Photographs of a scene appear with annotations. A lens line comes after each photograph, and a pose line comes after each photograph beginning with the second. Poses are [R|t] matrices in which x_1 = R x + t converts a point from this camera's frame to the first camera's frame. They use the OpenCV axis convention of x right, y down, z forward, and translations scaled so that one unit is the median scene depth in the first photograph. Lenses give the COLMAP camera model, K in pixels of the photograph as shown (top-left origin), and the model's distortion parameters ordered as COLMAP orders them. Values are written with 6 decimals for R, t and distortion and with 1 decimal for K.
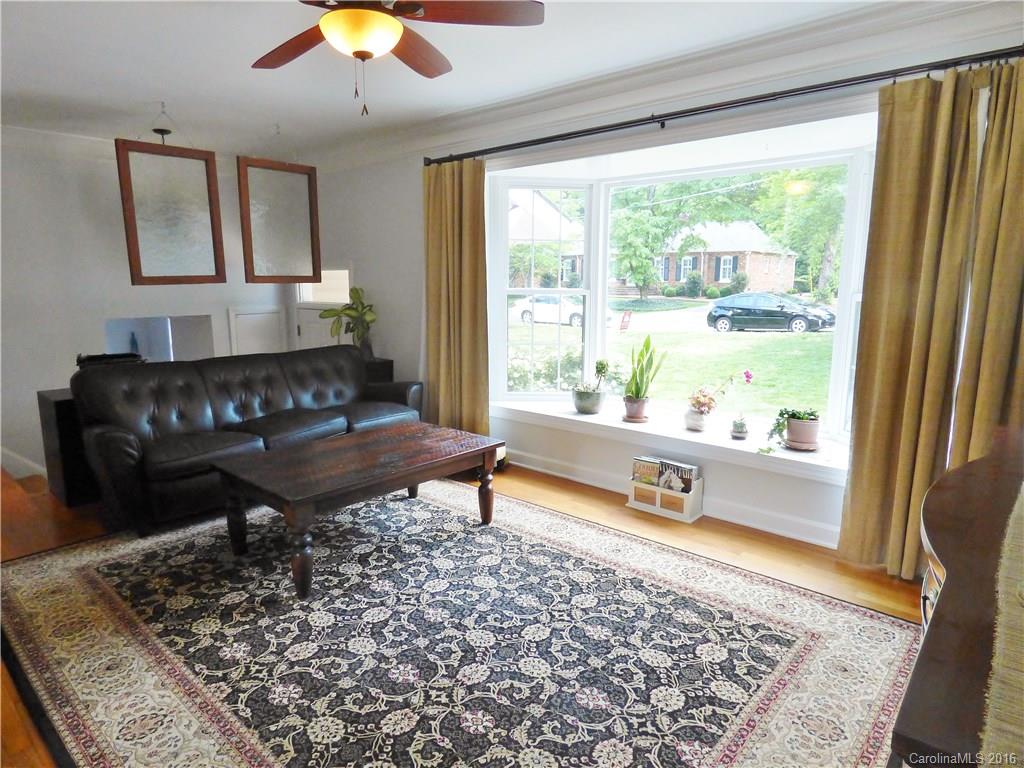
lens RADIAL K [[620.2, 0, 509.6], [0, 620.2, 386.4], [0, 0, 1]] dist [-0.017725, -0.000704]
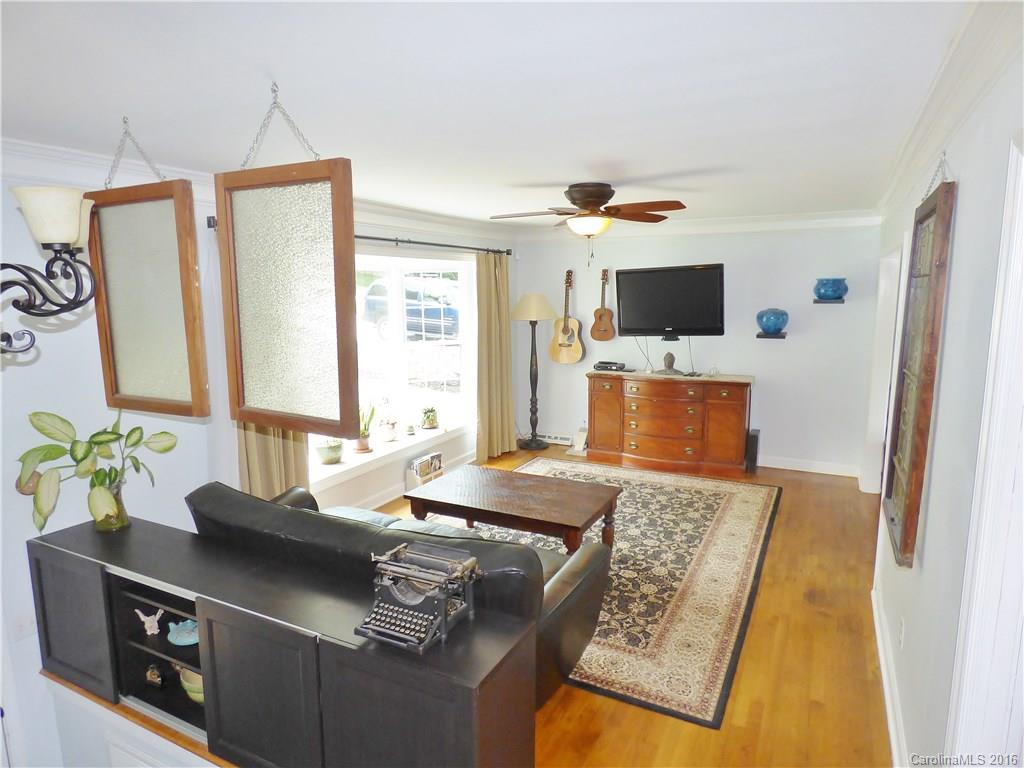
lens RADIAL K [[612.9, 0, 511.2], [0, 612.9, 384.2], [0, 0, 1]] dist [-0.006306, -0.001096]
pose [[-0.247949, -0.146896, 0.957571, -1.988723], [0.175714, 0.965223, 0.193568, -0.505669], [-0.952705, 0.216254, -0.213514, 1.705569]]
